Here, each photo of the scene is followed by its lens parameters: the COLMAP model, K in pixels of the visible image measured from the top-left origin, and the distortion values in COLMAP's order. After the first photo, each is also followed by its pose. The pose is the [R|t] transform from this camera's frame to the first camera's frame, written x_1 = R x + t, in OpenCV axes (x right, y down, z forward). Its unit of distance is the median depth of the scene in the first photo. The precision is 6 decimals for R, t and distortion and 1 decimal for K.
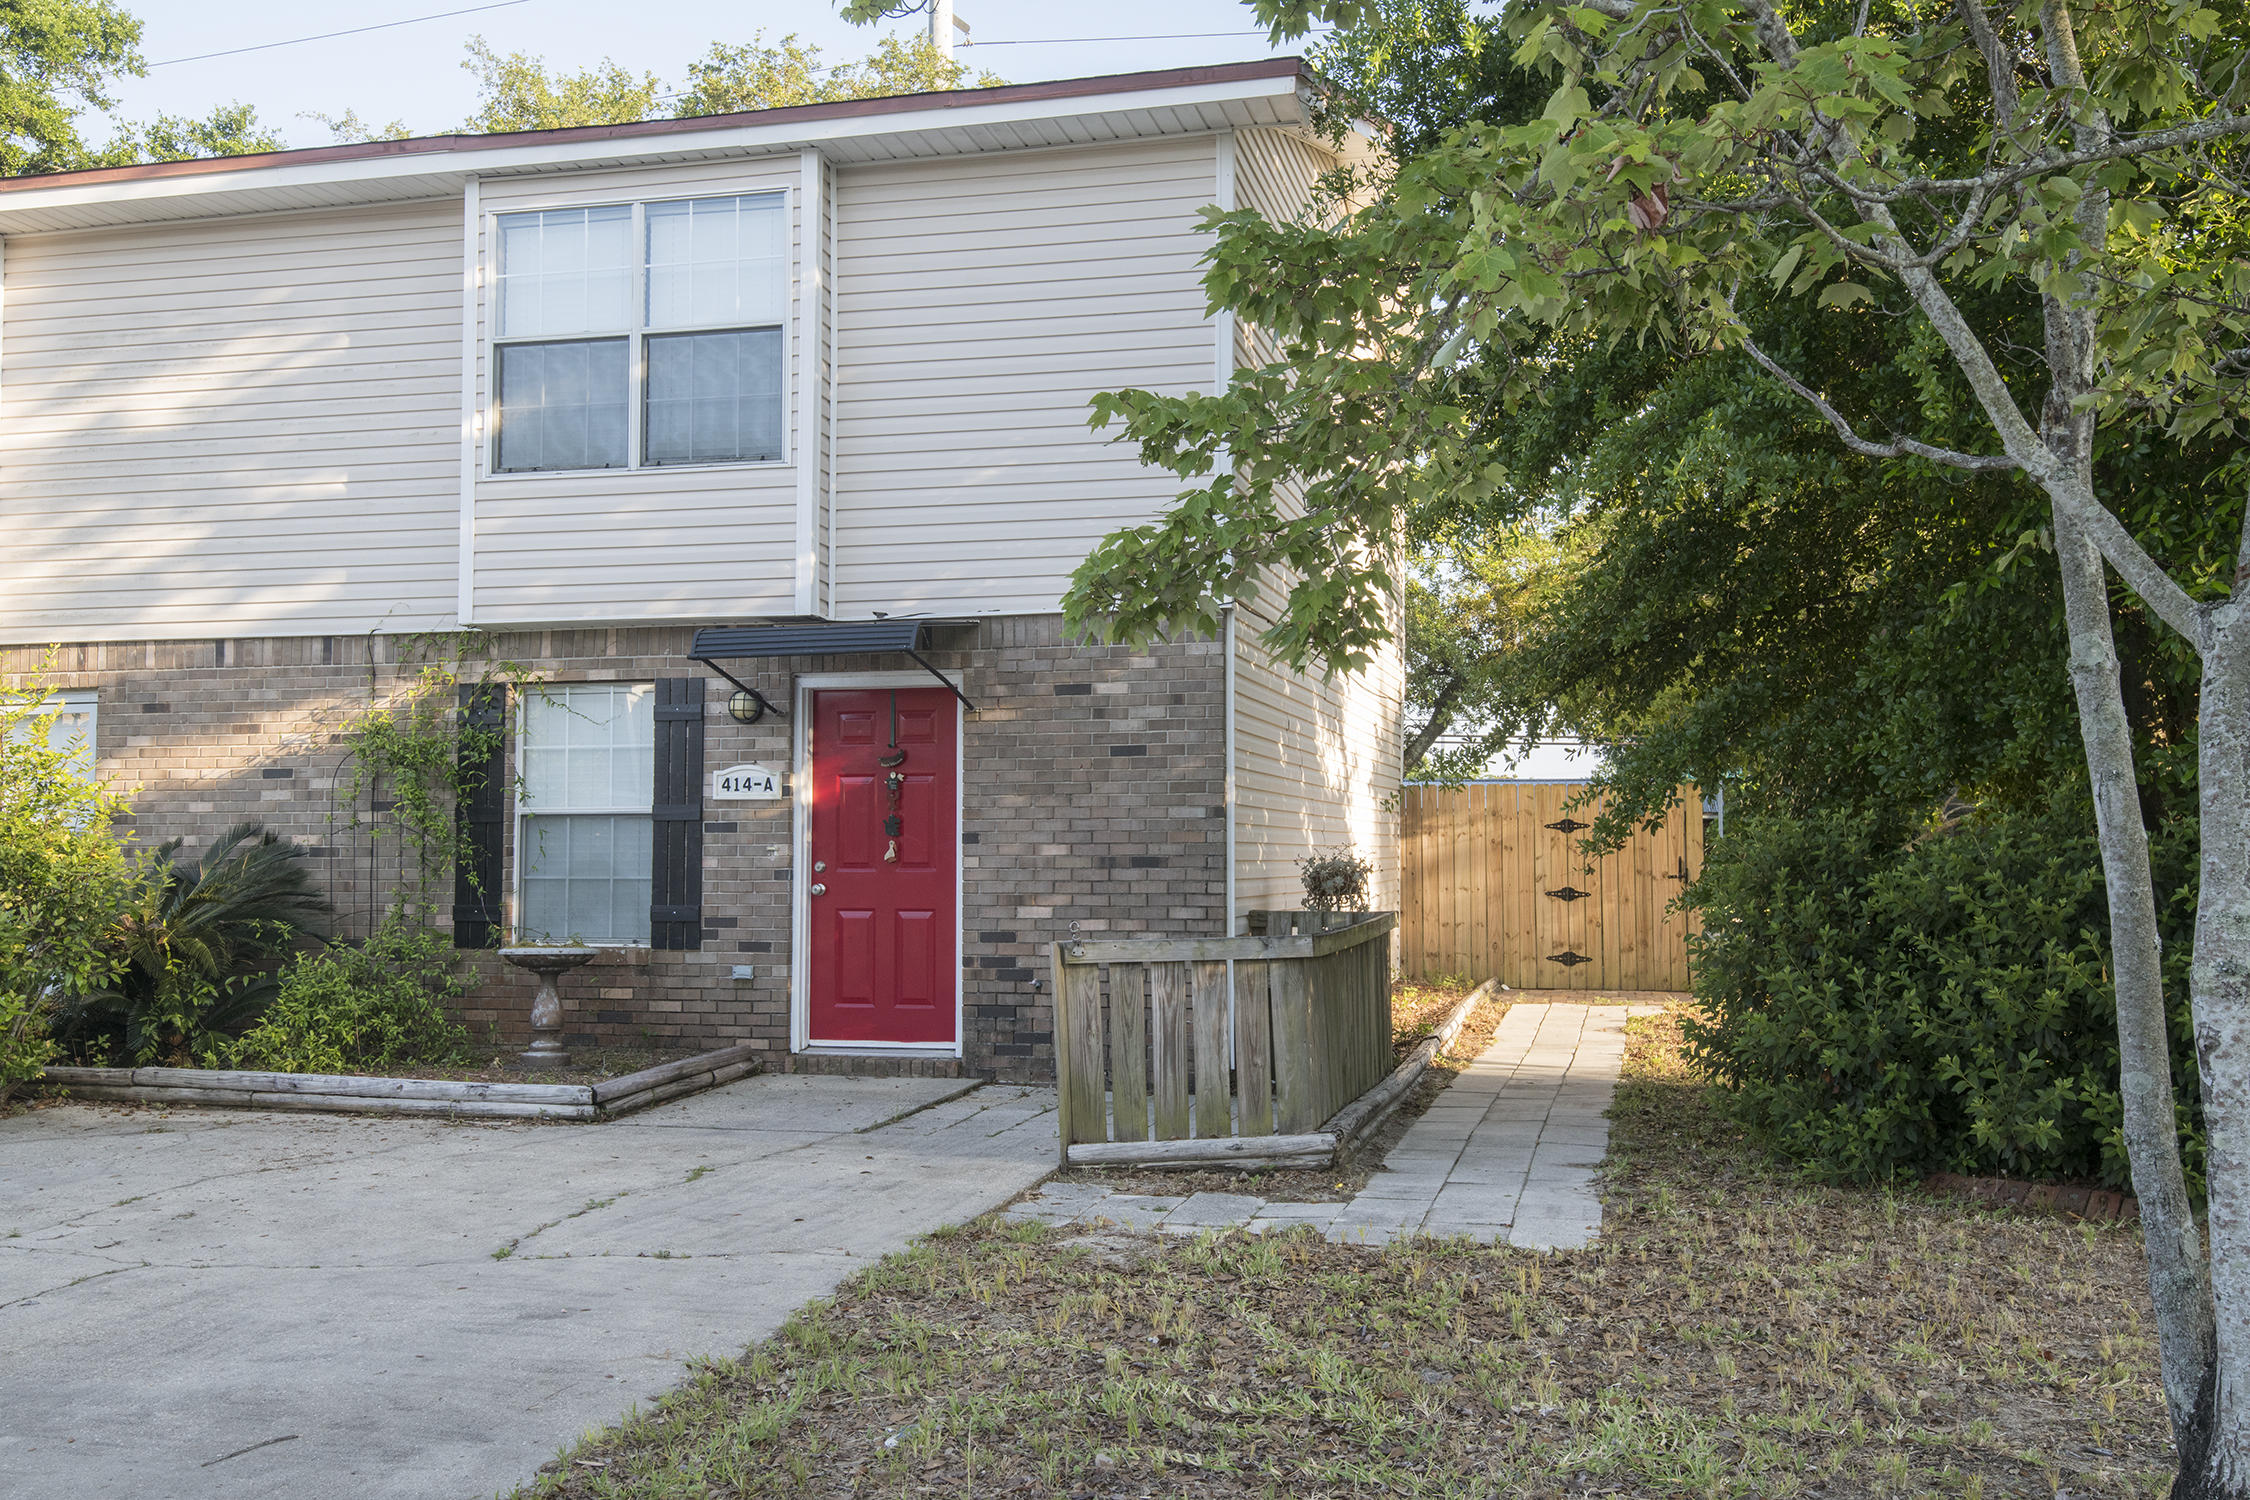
lens RADIAL K [[1993.0, 0, 1125.0], [0, 1993.0, 750.0], [0, 0, 1]] dist [0.041142, -0.004558]
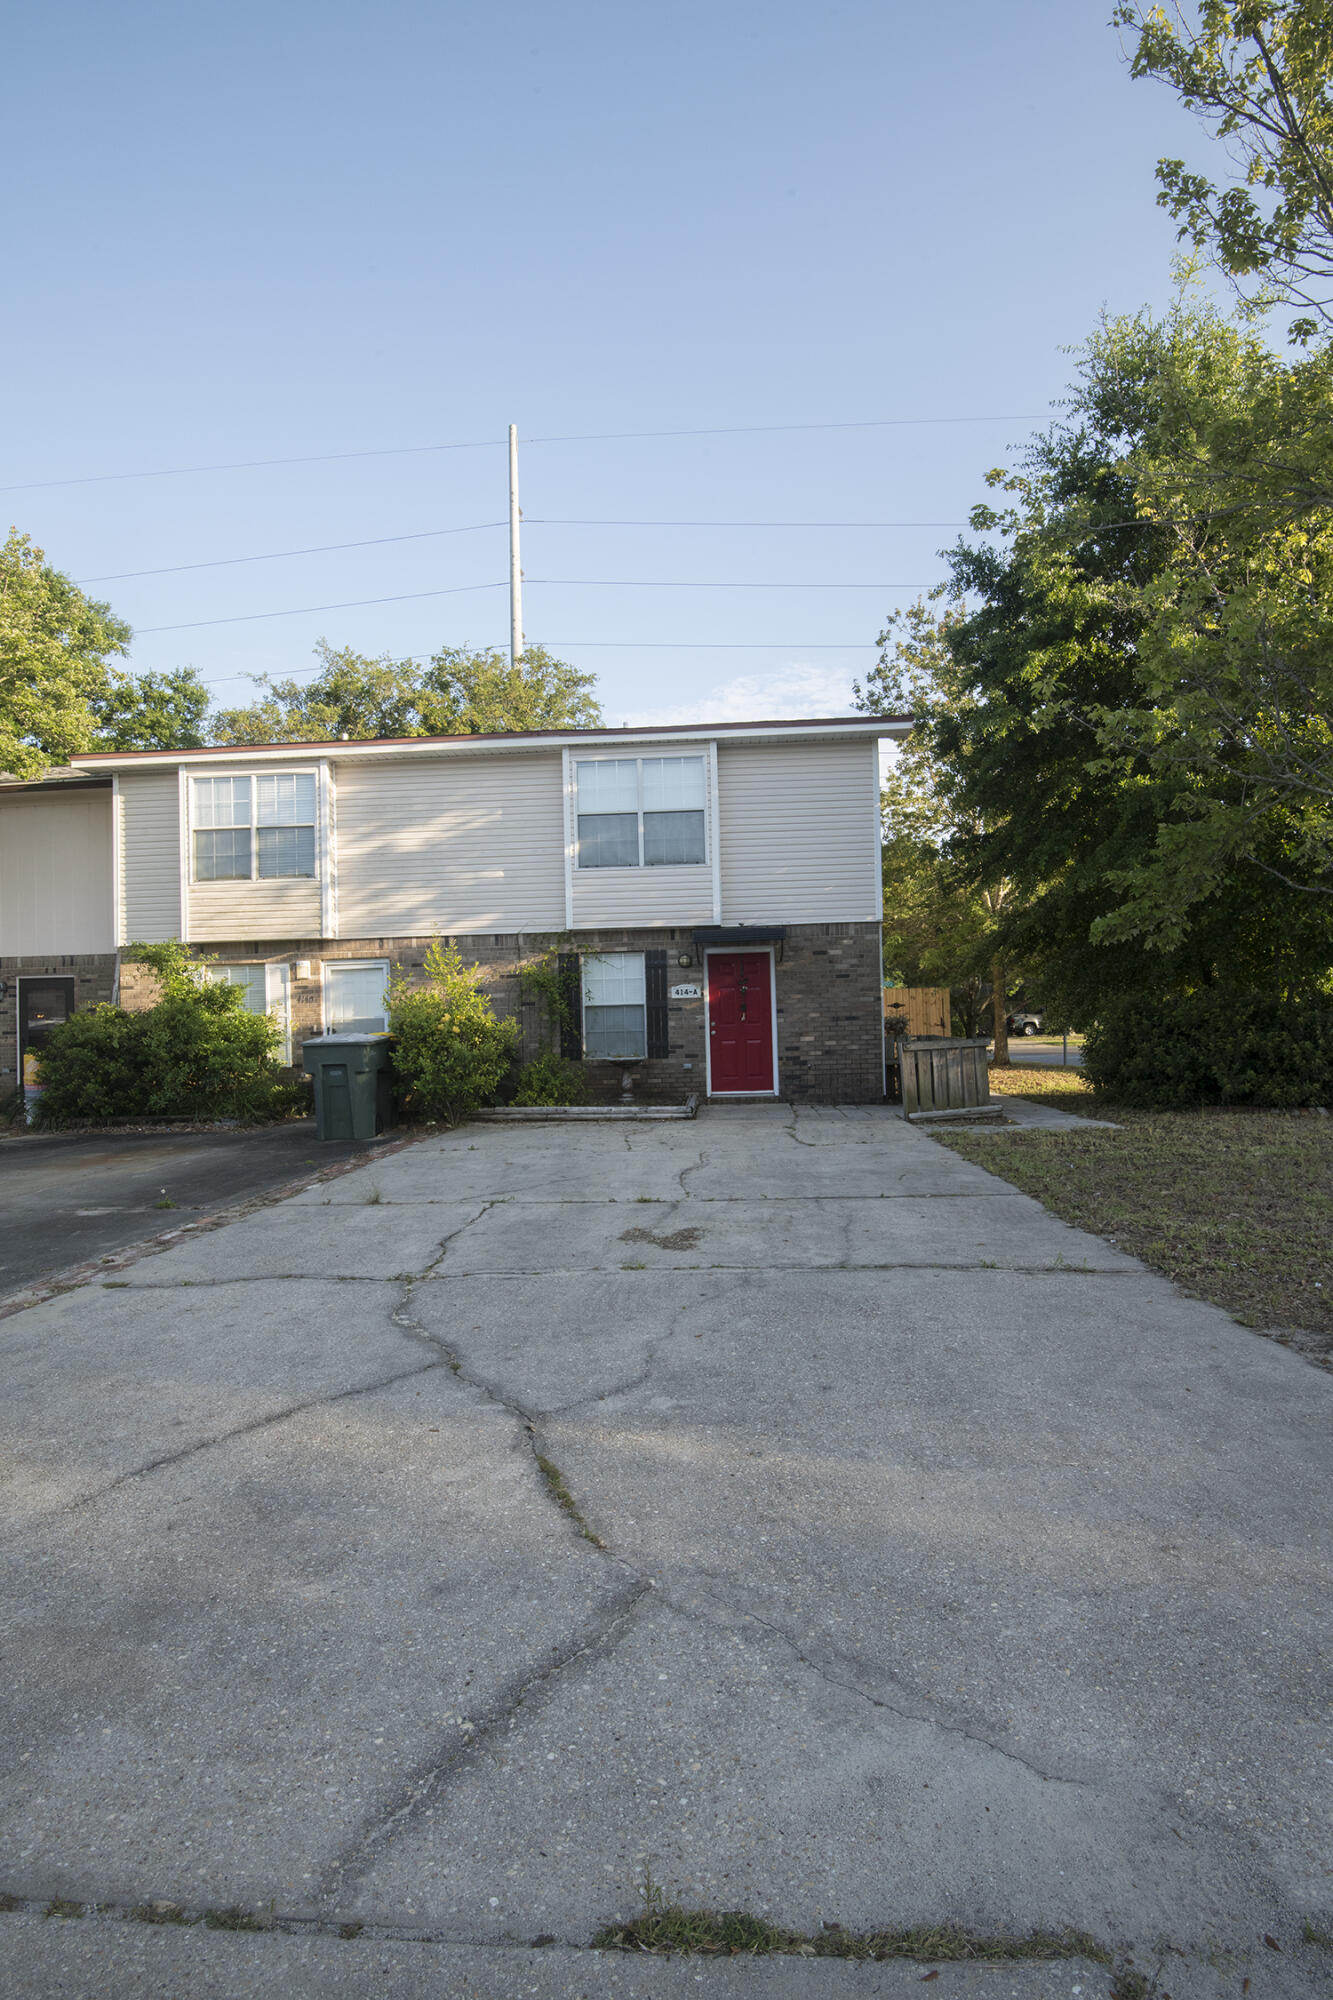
lens RADIAL K [[1004.9, 0, 667.9], [0, 1004.9, 1026.2], [0, 0, 1]] dist [-0.014456, -0.000403]
pose [[0.983244, -0.025433, 0.180513, -0.443525], [0.016835, 0.998657, 0.049005, -0.002364], [-0.181516, -0.045145, 0.982351, -0.245704]]
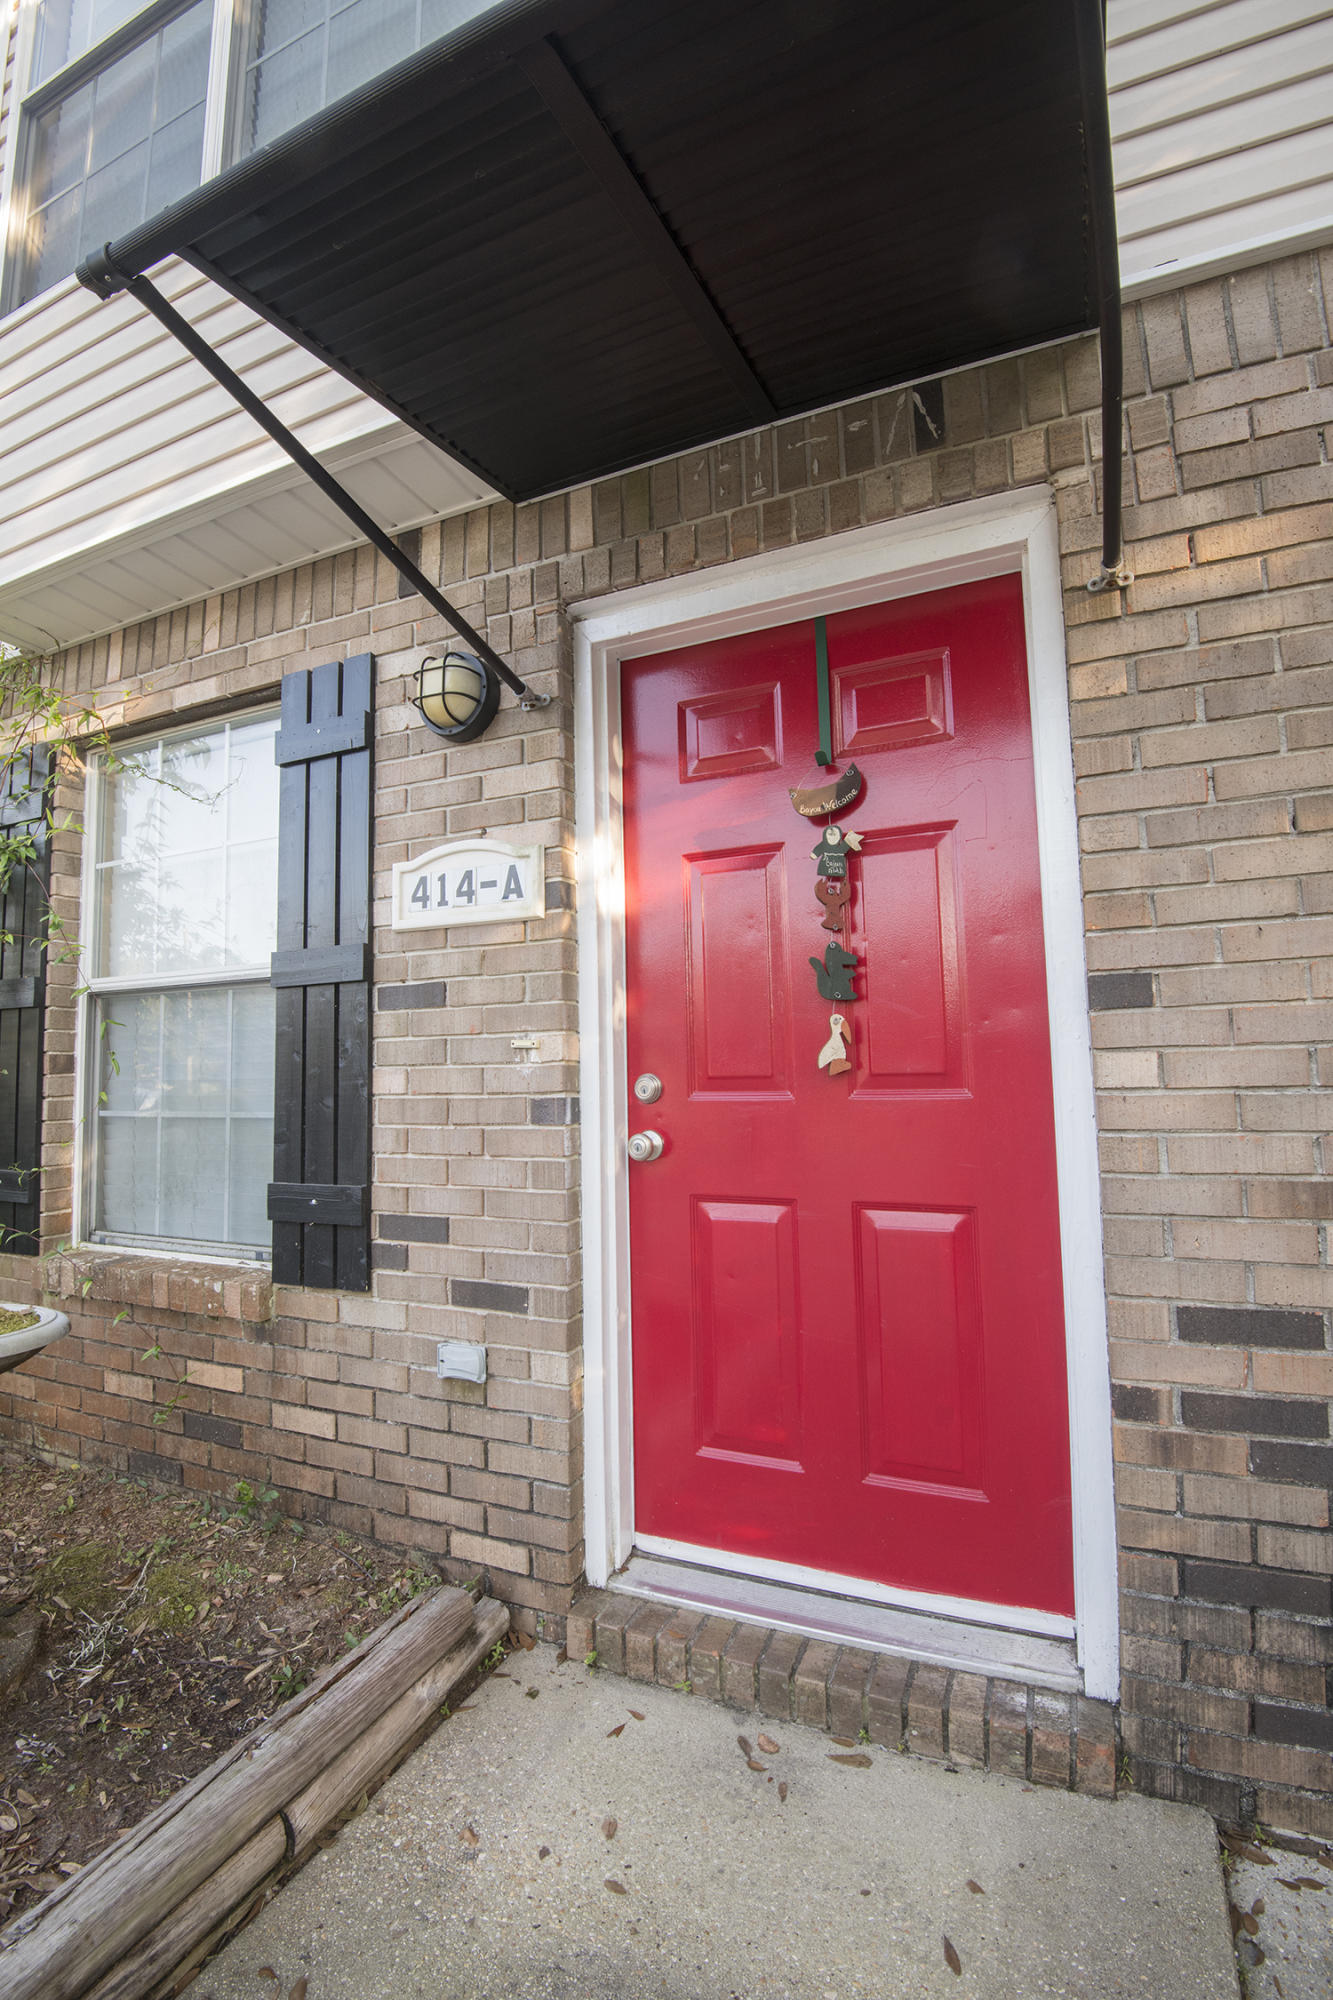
lens RADIAL K [[922.5, 0, 651.9], [0, 922.5, 990.3], [0, 0, 1]] dist [-0.004271, -0.024361]
pose [[0.982206, -0.035740, -0.184375, -0.118543], [0.030850, 0.999094, -0.029324, 0.044875], [0.185256, 0.023115, 0.982418, 0.825336]]
